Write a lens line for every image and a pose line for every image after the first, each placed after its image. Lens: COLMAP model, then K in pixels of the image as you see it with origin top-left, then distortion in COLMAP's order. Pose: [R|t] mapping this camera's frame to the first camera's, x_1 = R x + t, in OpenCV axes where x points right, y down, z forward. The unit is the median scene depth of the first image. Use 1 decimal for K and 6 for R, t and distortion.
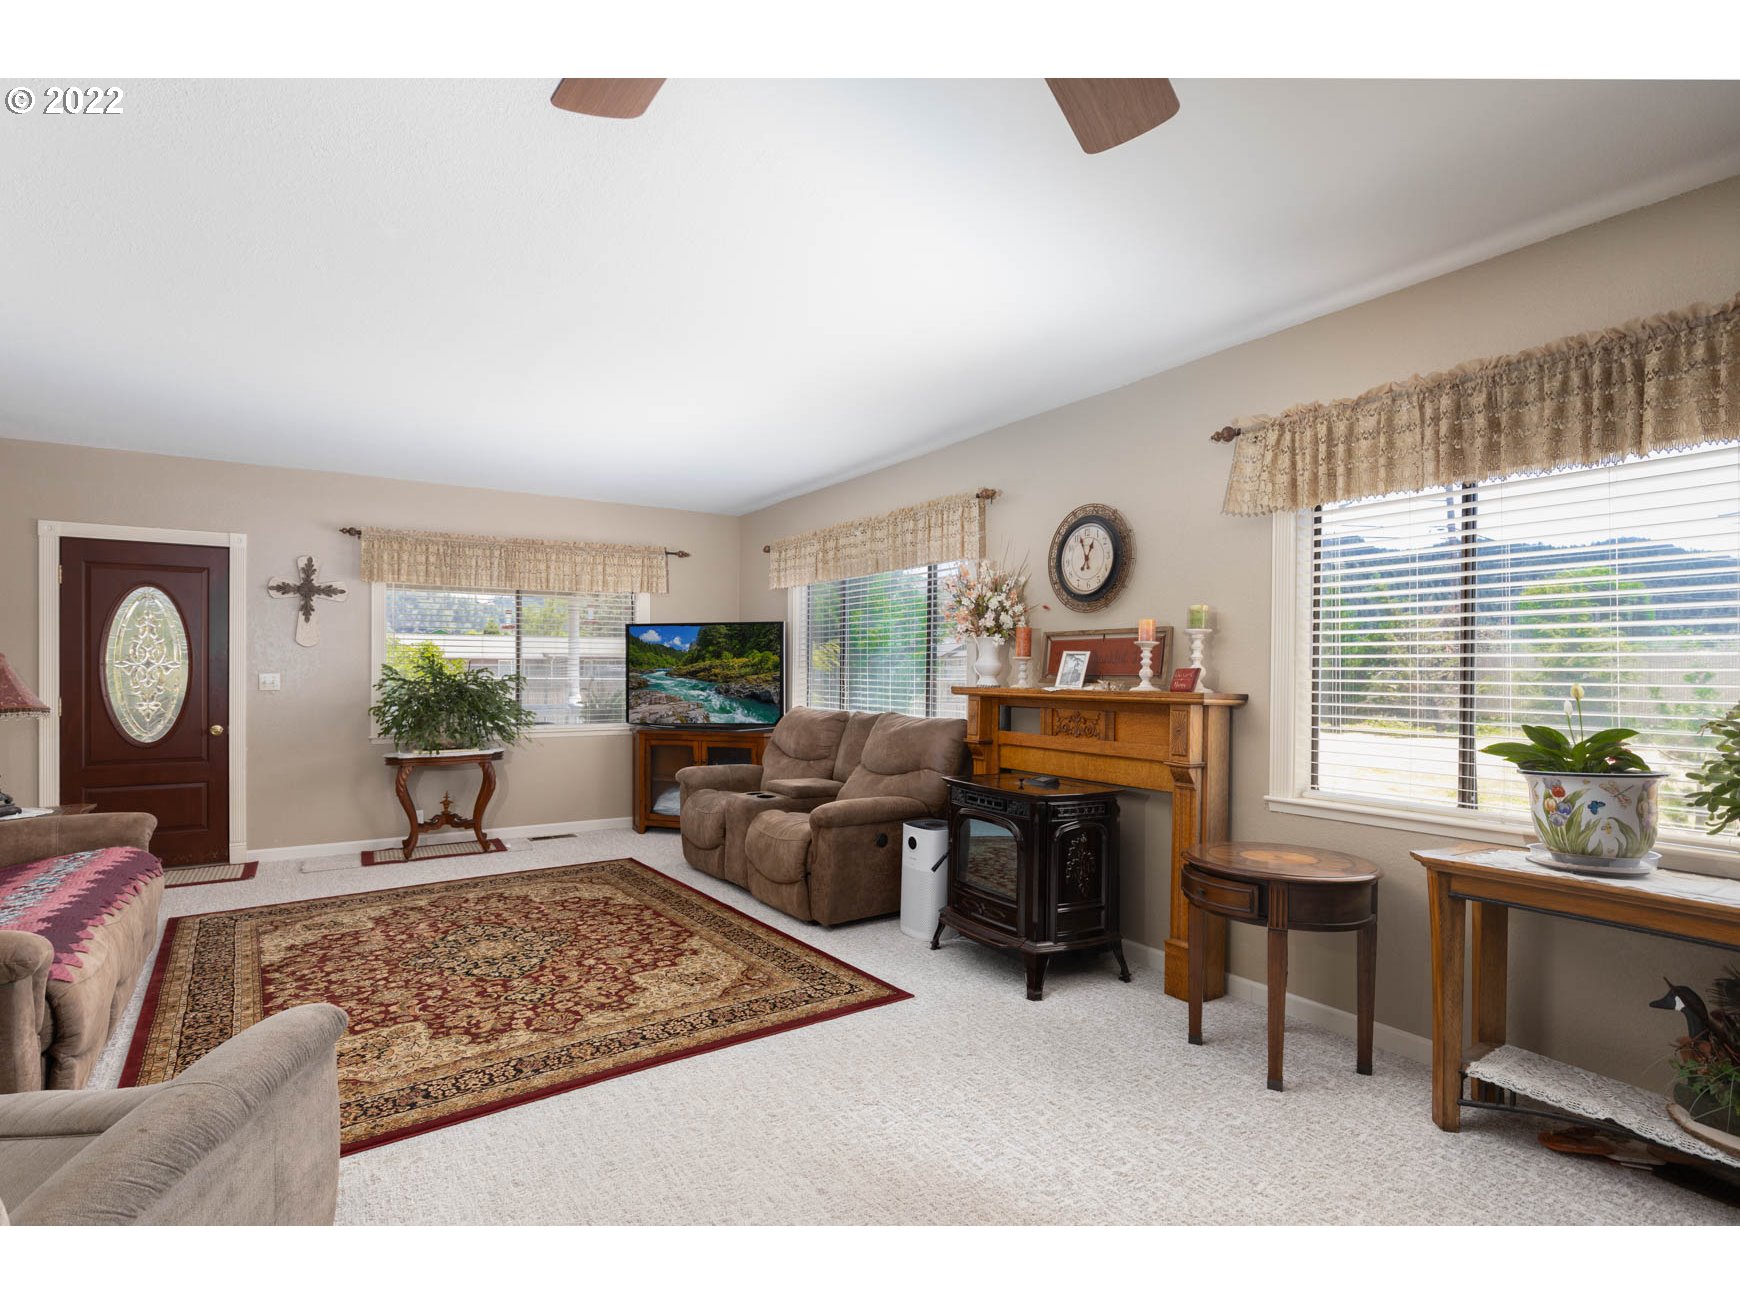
lens RADIAL K [[872.8, 0, 865.9], [0, 872.8, 670.9], [0, 0, 1]] dist [0.001201, 0.000278]
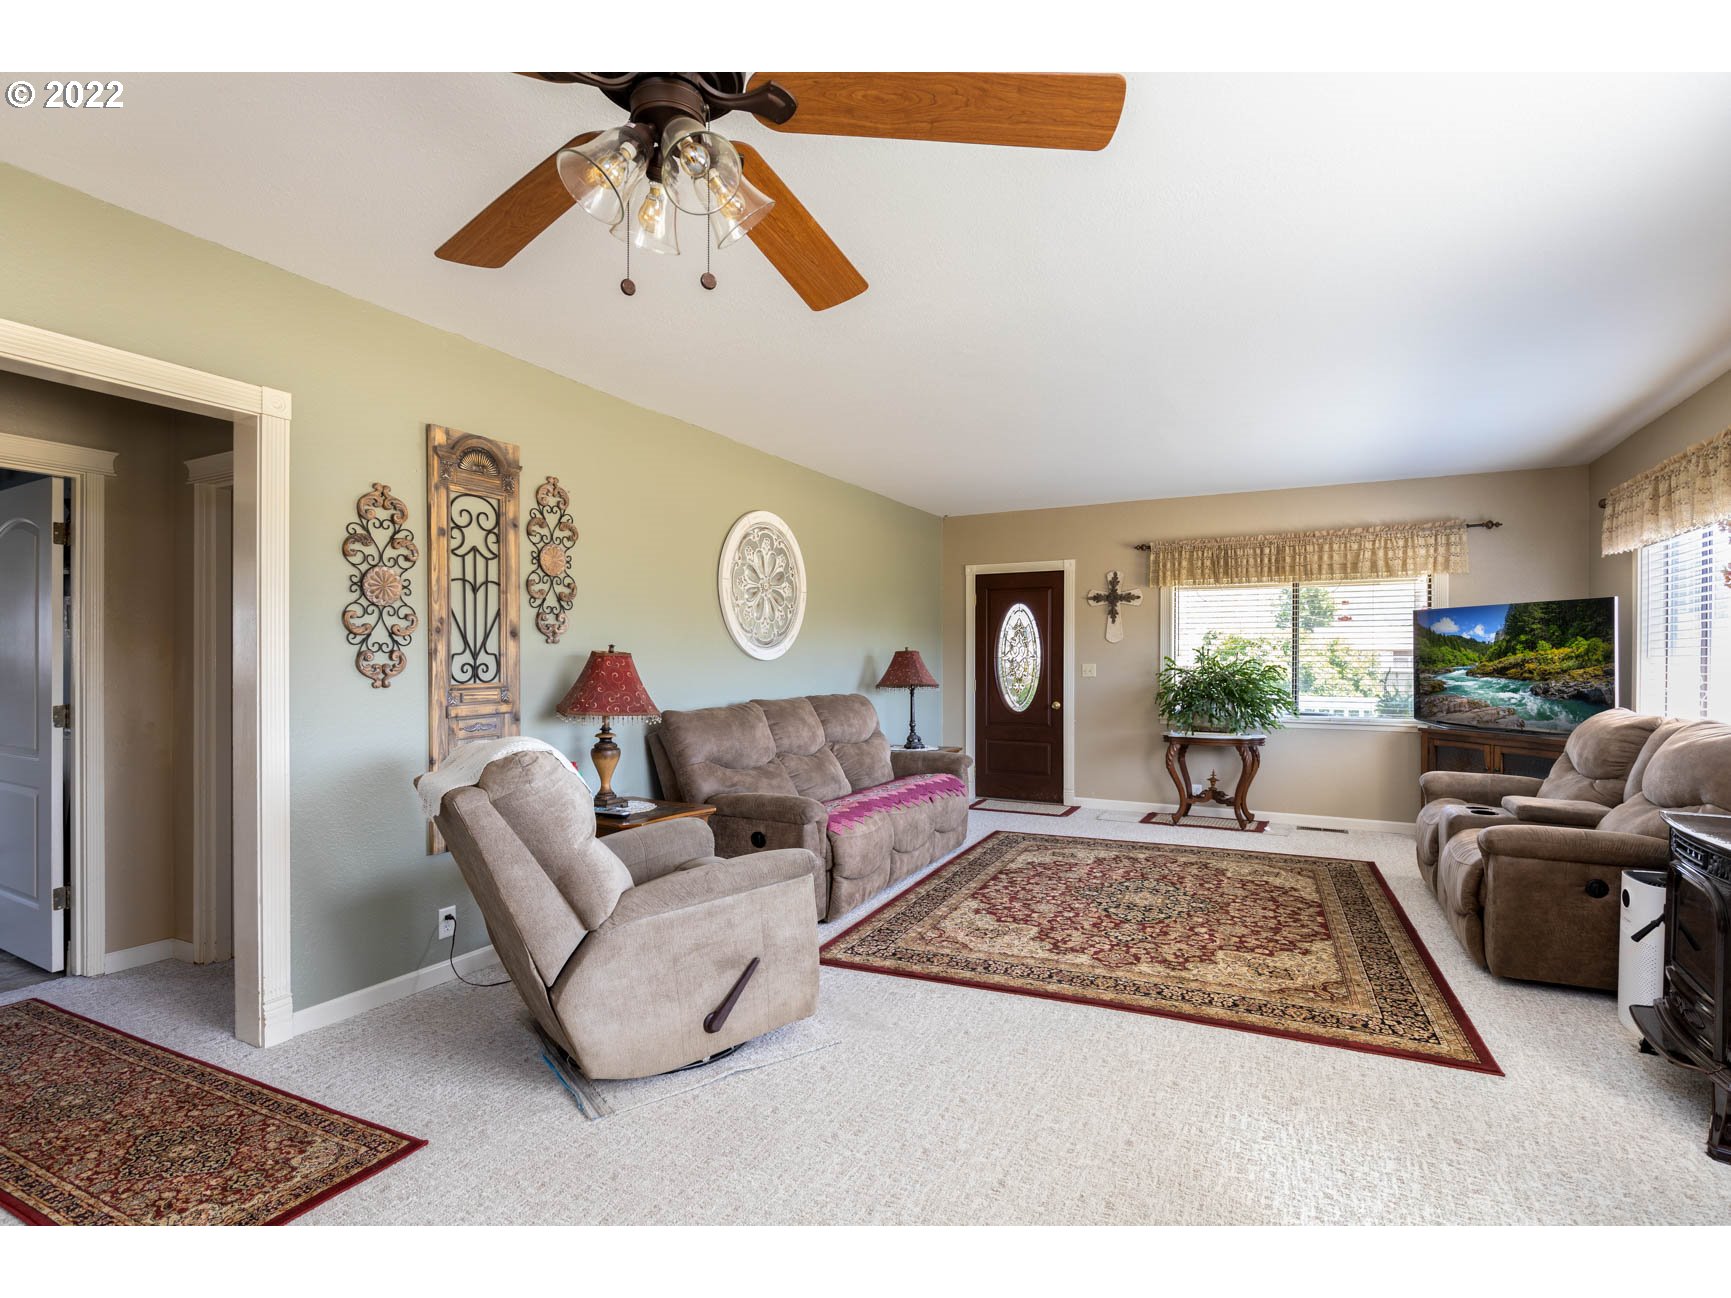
lens RADIAL K [[852.9, 0, 858.4], [0, 852.9, 660.8], [0, 0, 1]] dist [0.000326, -0.000311]
pose [[0.494938, -0.002212, -0.868926, 0.368693], [-0.001920, 0.999992, -0.003640, 0.004983], [0.868926, 0.003470, 0.494929, 0.102406]]
